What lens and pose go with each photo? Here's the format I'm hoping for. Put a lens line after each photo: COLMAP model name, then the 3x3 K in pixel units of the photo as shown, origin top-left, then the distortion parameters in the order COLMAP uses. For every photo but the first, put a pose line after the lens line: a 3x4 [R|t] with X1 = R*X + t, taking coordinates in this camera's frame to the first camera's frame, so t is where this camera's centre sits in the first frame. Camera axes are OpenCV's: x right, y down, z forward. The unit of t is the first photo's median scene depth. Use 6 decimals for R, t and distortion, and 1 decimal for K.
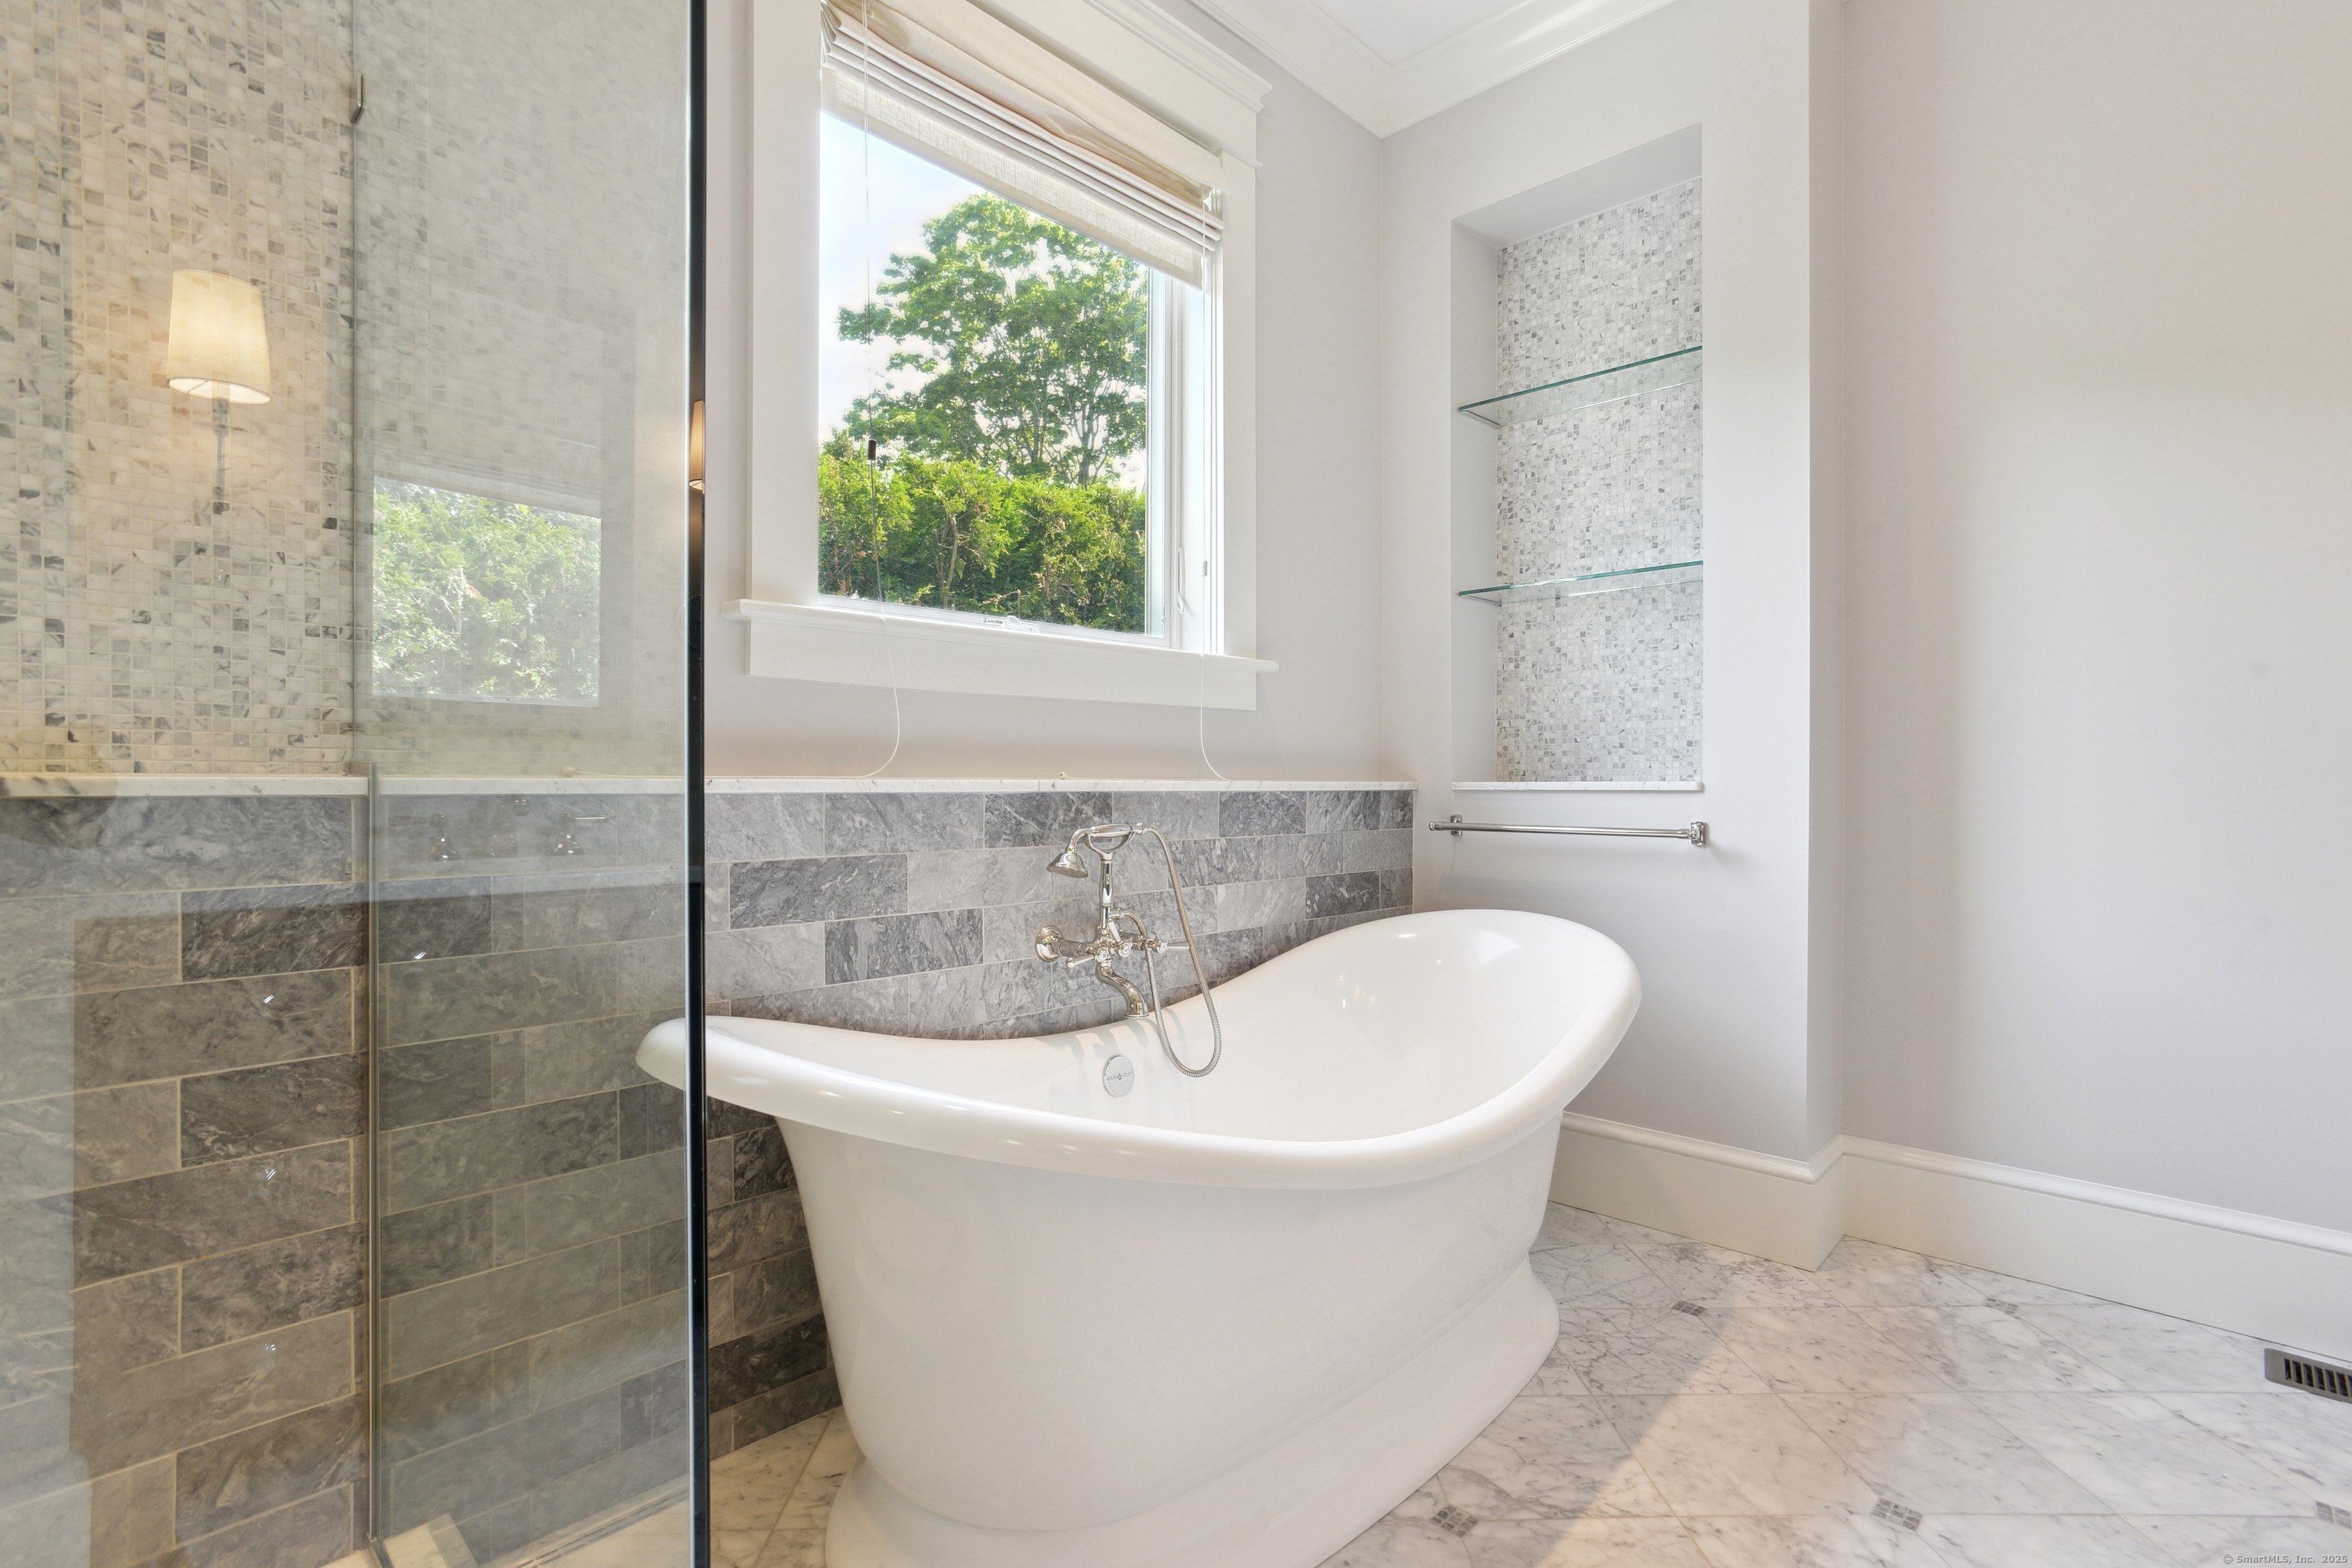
lens RADIAL K [[1142.7, 0, 1179.2], [0, 1142.7, 788.3], [0, 0, 1]] dist [-0.019867, 0.010688]
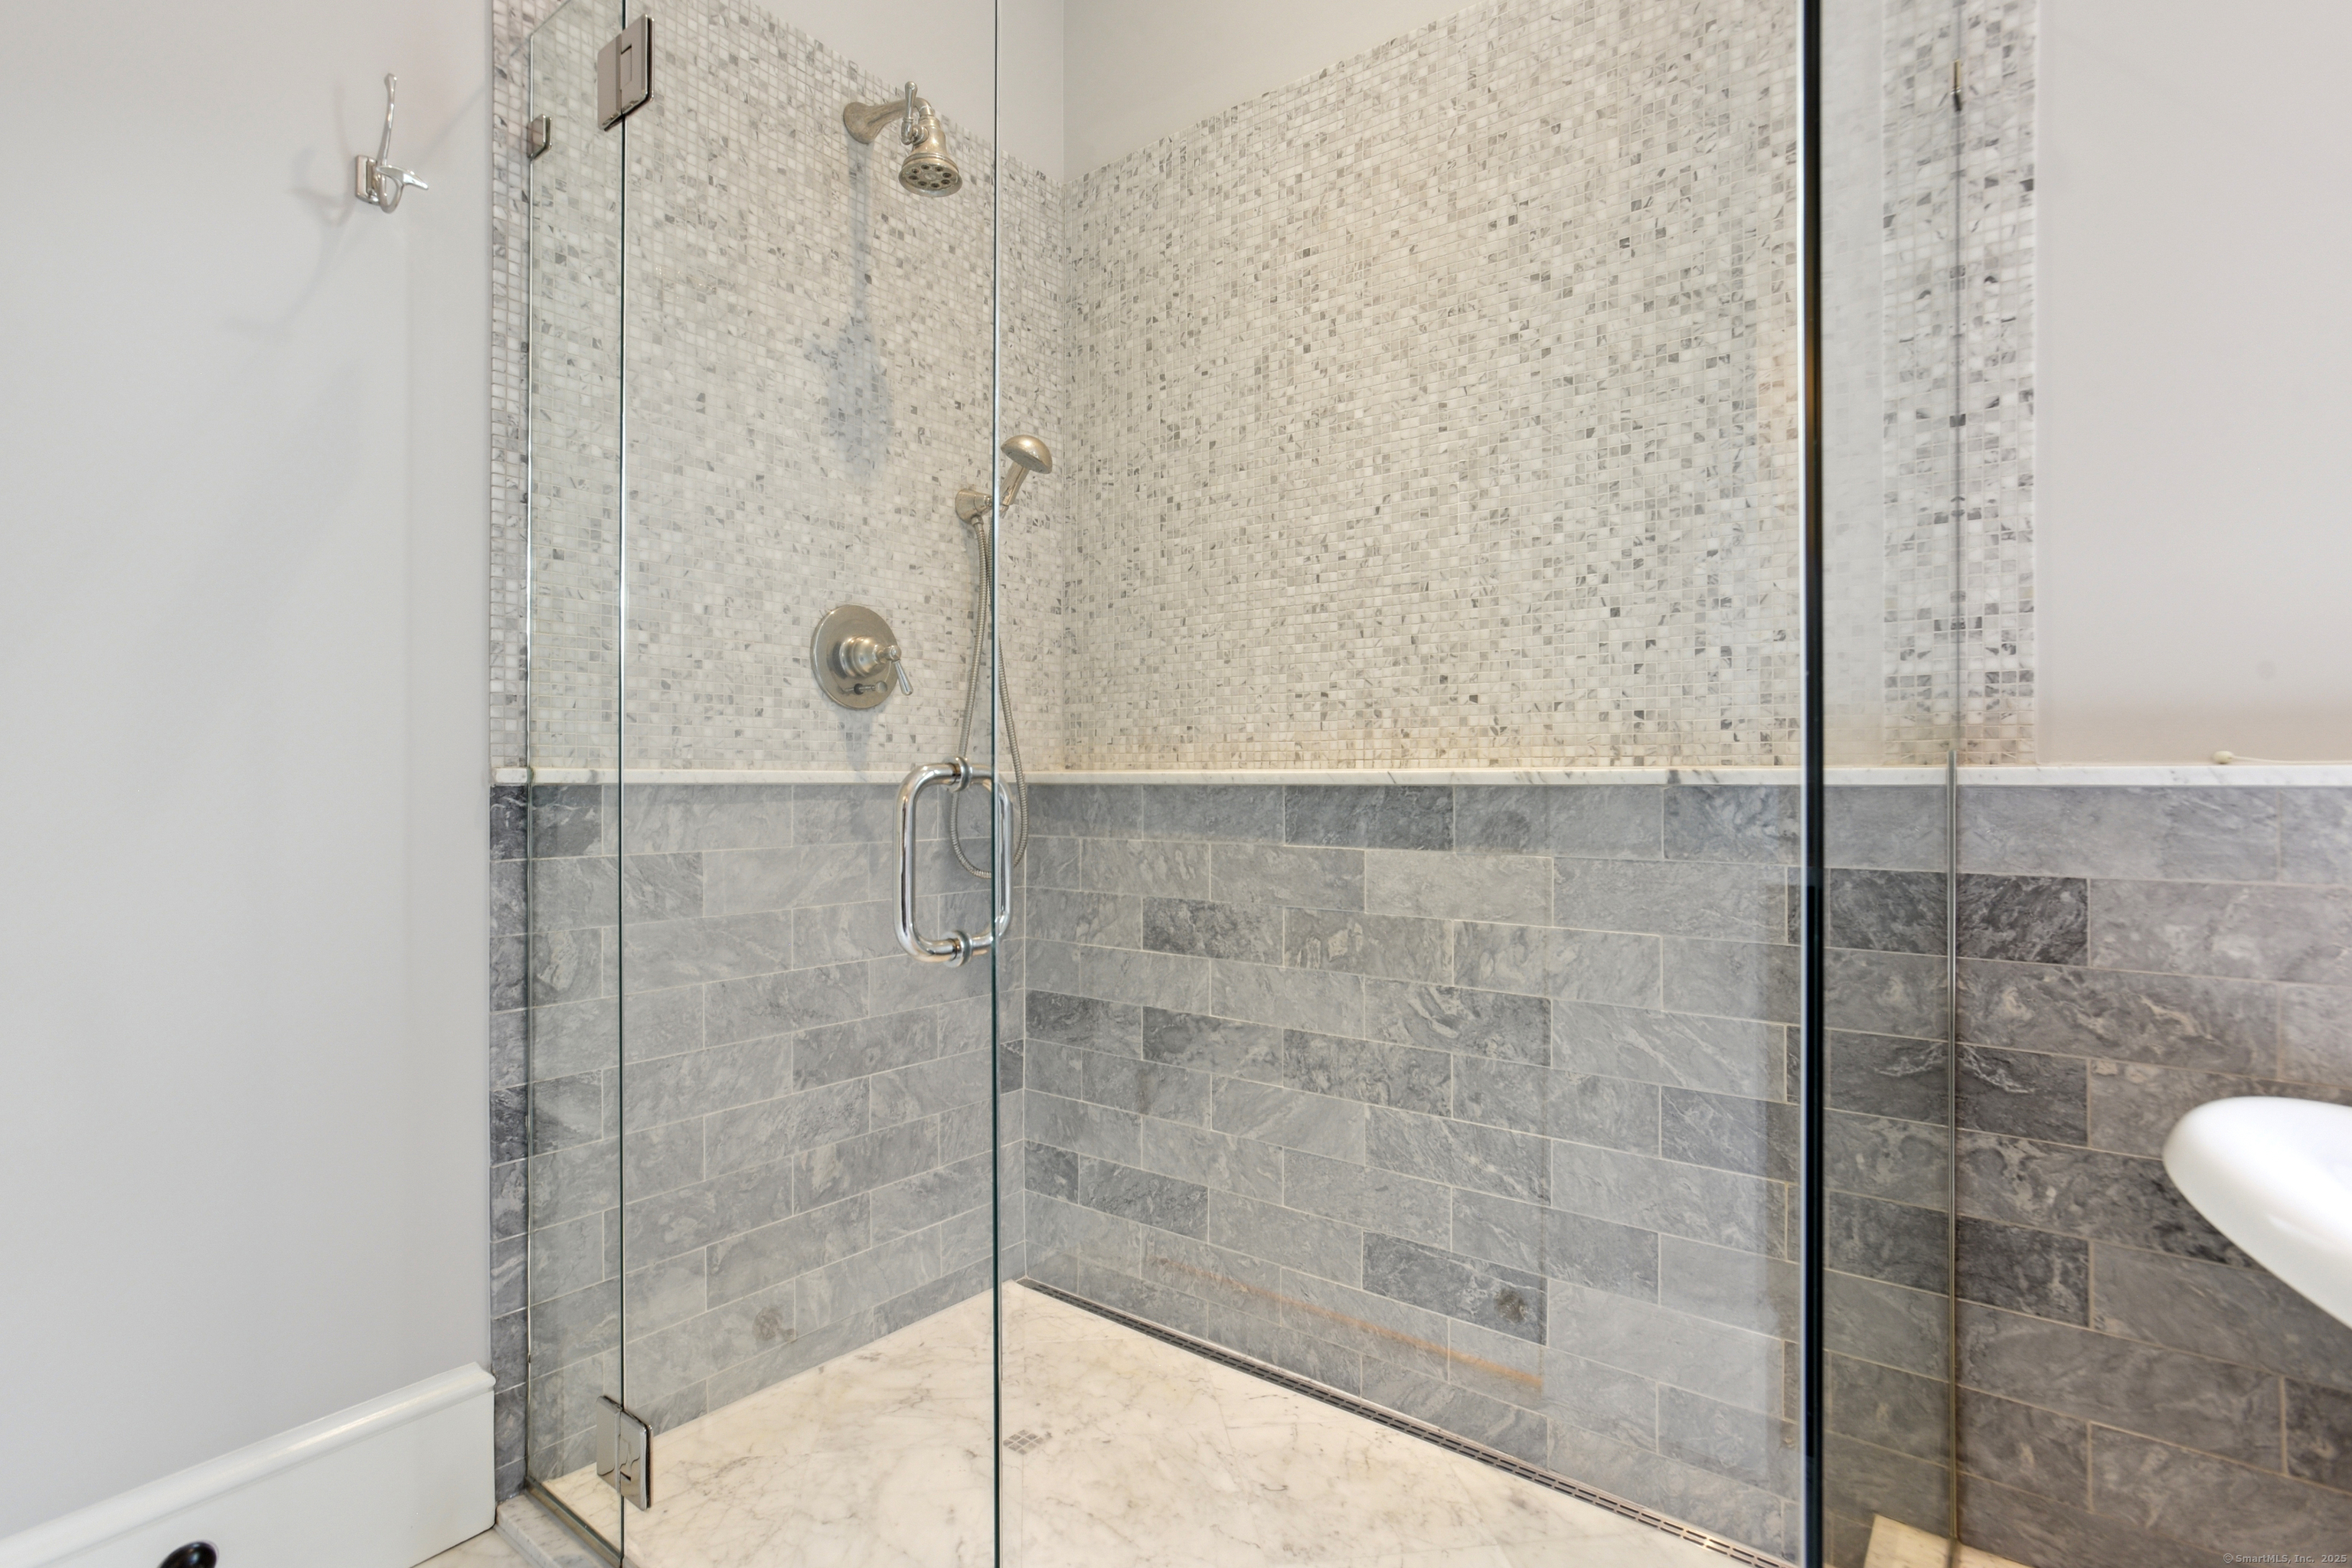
lens RADIAL K [[1142.7, 0, 1167.7], [0, 1142.7, 770.1], [0, 0, 1]] dist [-0.019867, 0.010688]
pose [[0.098528, -0.006582, -0.995113, 0.218818], [-0.000614, 0.999978, -0.006675, -0.000192], [0.995134, 0.001269, 0.098521, 0.235055]]
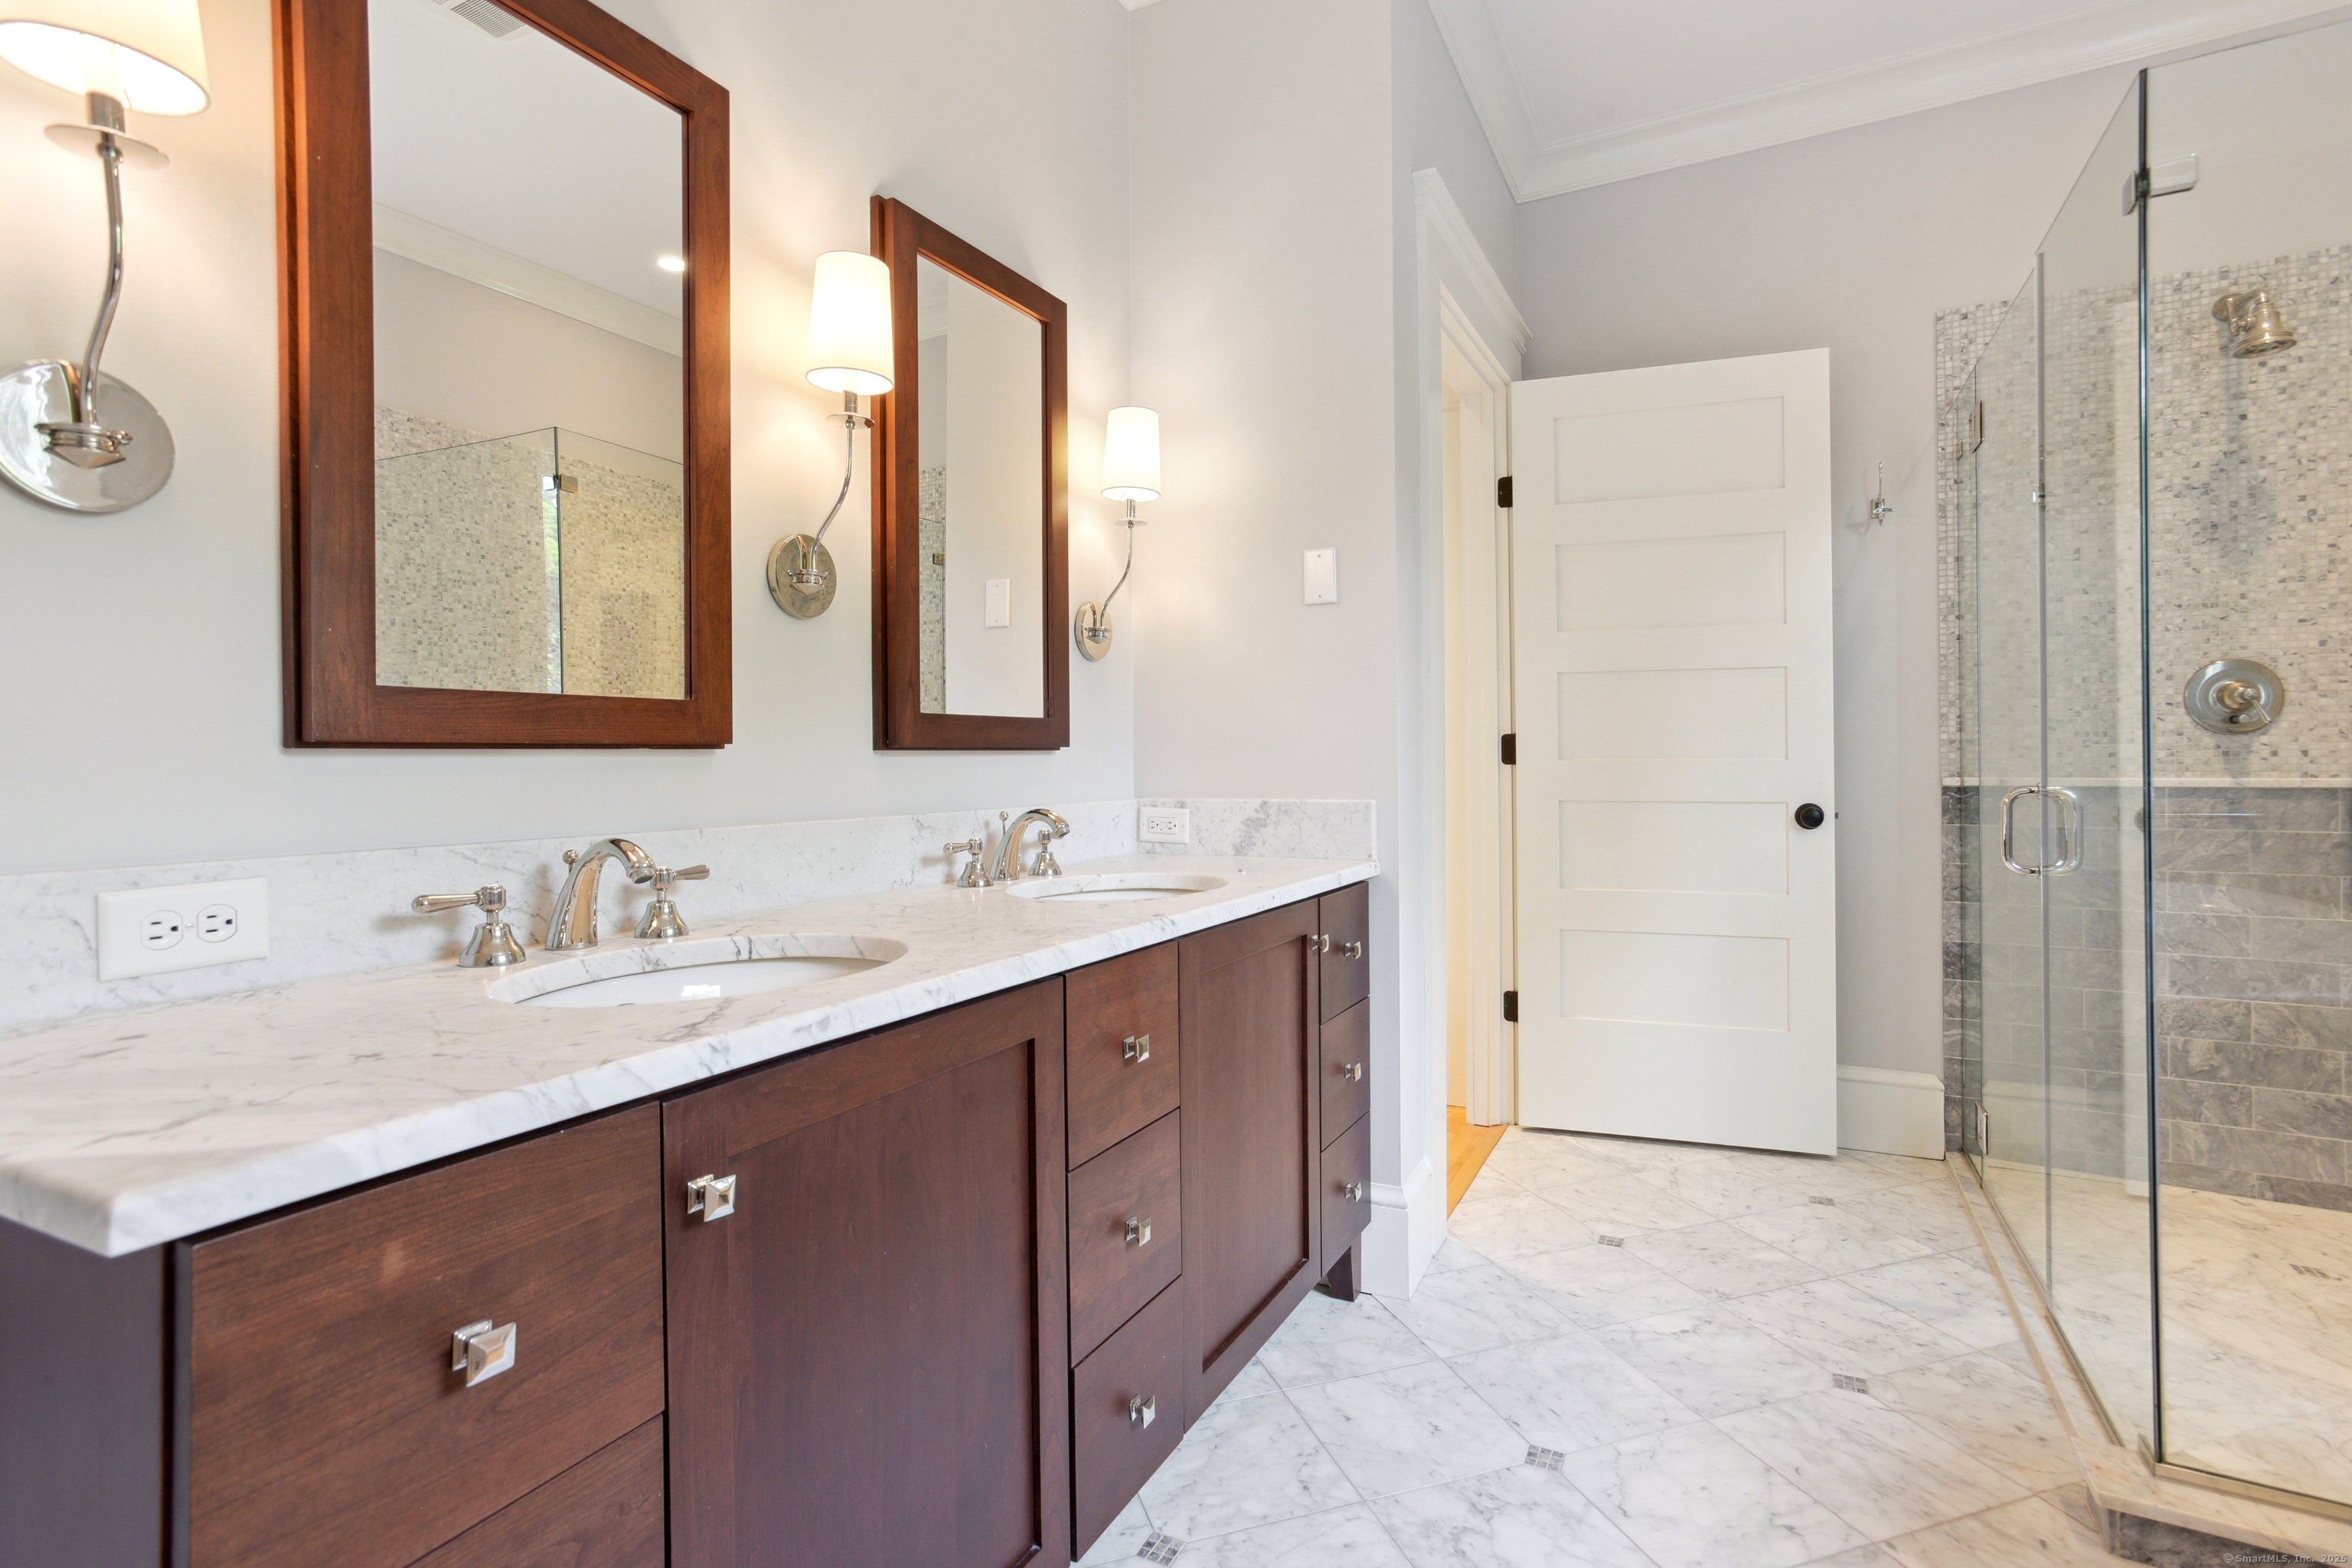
lens RADIAL K [[1142.7, 0, 1164.2], [0, 1142.7, 767.4], [0, 0, 1]] dist [-0.019867, 0.010688]
pose [[-0.963500, 0.005835, -0.267645, 0.426139], [0.005081, 0.999981, 0.003509, -0.010731], [0.267660, 0.002021, -0.963511, 0.513501]]
